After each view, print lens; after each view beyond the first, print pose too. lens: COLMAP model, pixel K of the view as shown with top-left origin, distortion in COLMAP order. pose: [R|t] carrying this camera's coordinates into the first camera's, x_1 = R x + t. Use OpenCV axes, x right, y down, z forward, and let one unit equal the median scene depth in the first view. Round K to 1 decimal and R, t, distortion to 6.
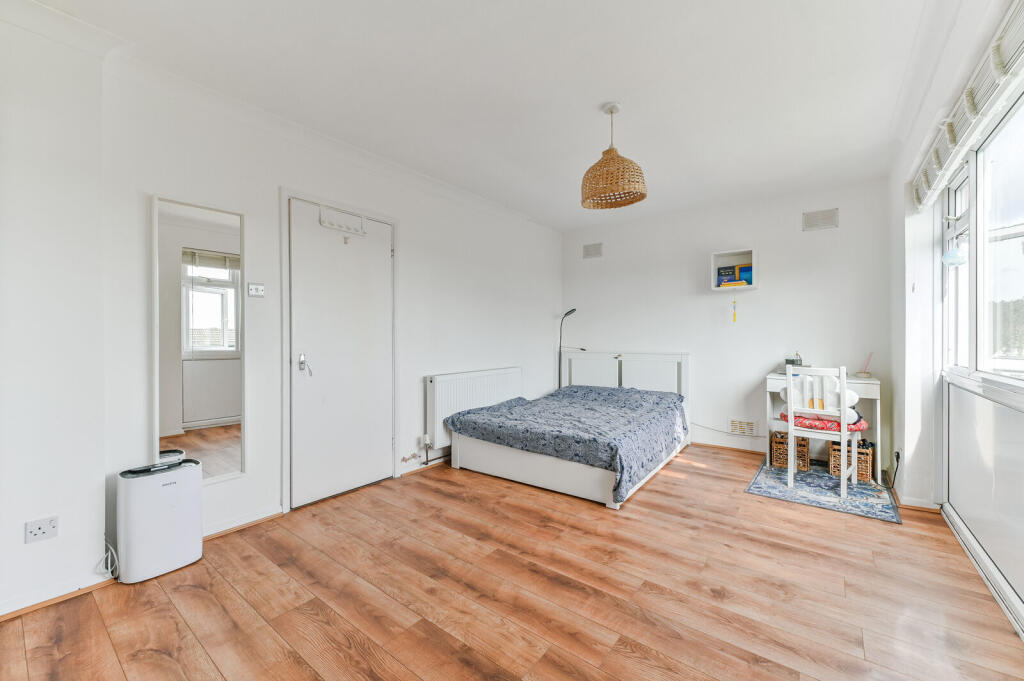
lens RADIAL K [[404.4, 0, 512.0], [0, 404.4, 340.5], [0, 0, 1]] dist [-0.000765, -0.000233]
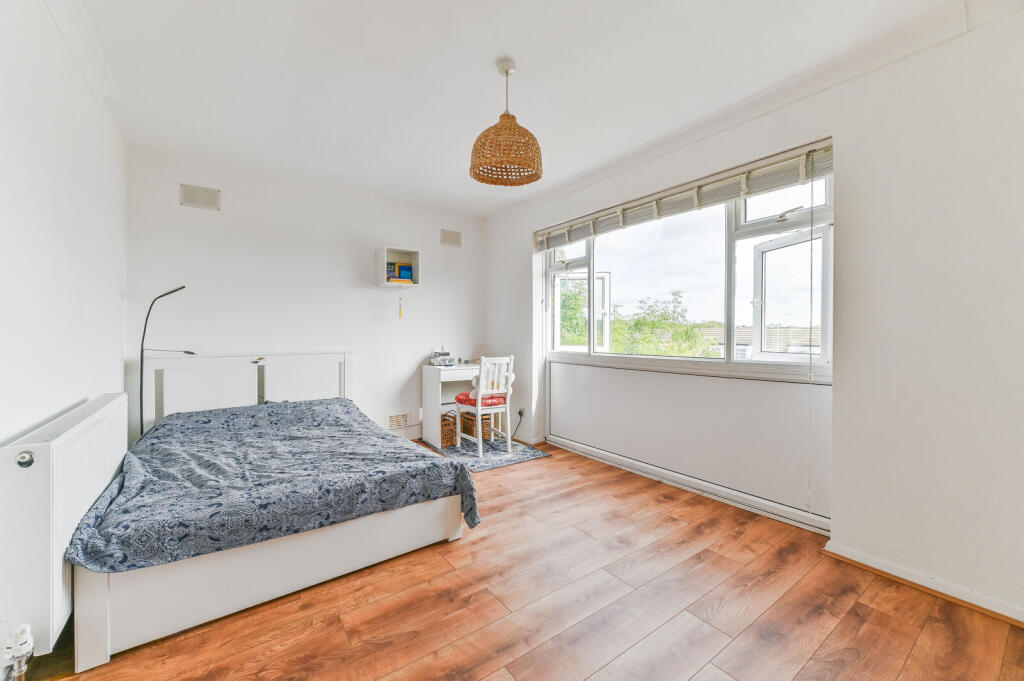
lens RADIAL K [[404.4, 0, 512.0], [0, 404.4, 340.5], [0, 0, 1]] dist [-0.000765, -0.000233]
pose [[0.285286, -0.014288, 0.958336, -0.506705], [0.004506, 0.999898, 0.013566, -0.004287], [-0.958432, 0.000448, 0.285322, 0.647133]]
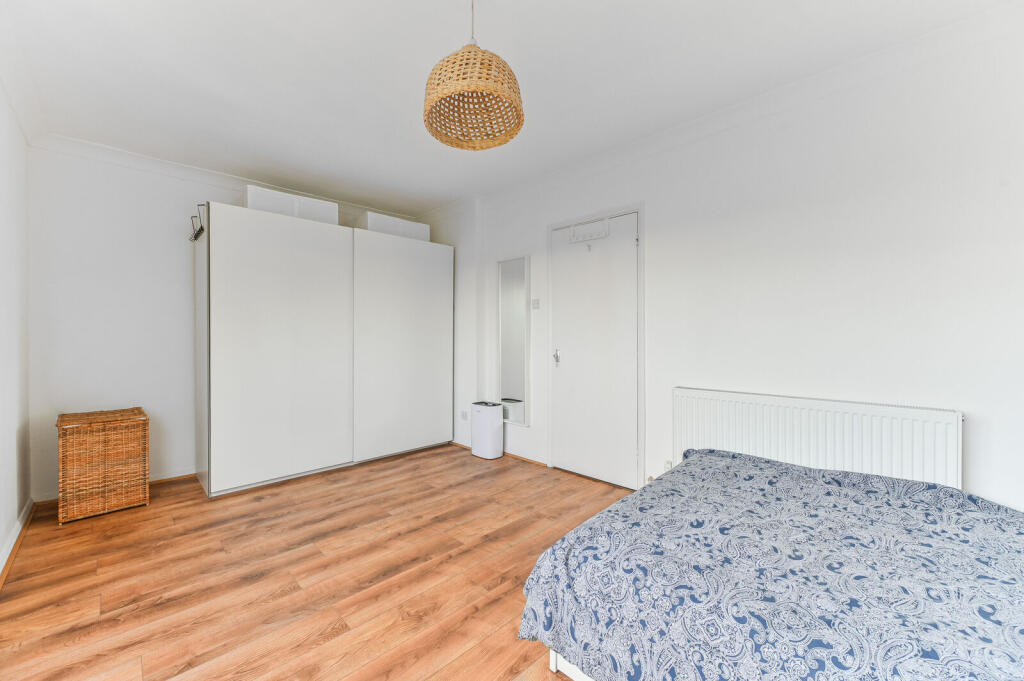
lens RADIAL K [[418.6, 0, 506.6], [0, 418.6, 333.2], [0, 0, 1]] dist [0.000096, 0.000005]
pose [[-0.149412, -0.003779, -0.988768, 0.792795], [-0.008400, 0.999961, -0.002552, -0.010867], [0.988739, 0.007924, -0.149438, 1.007088]]
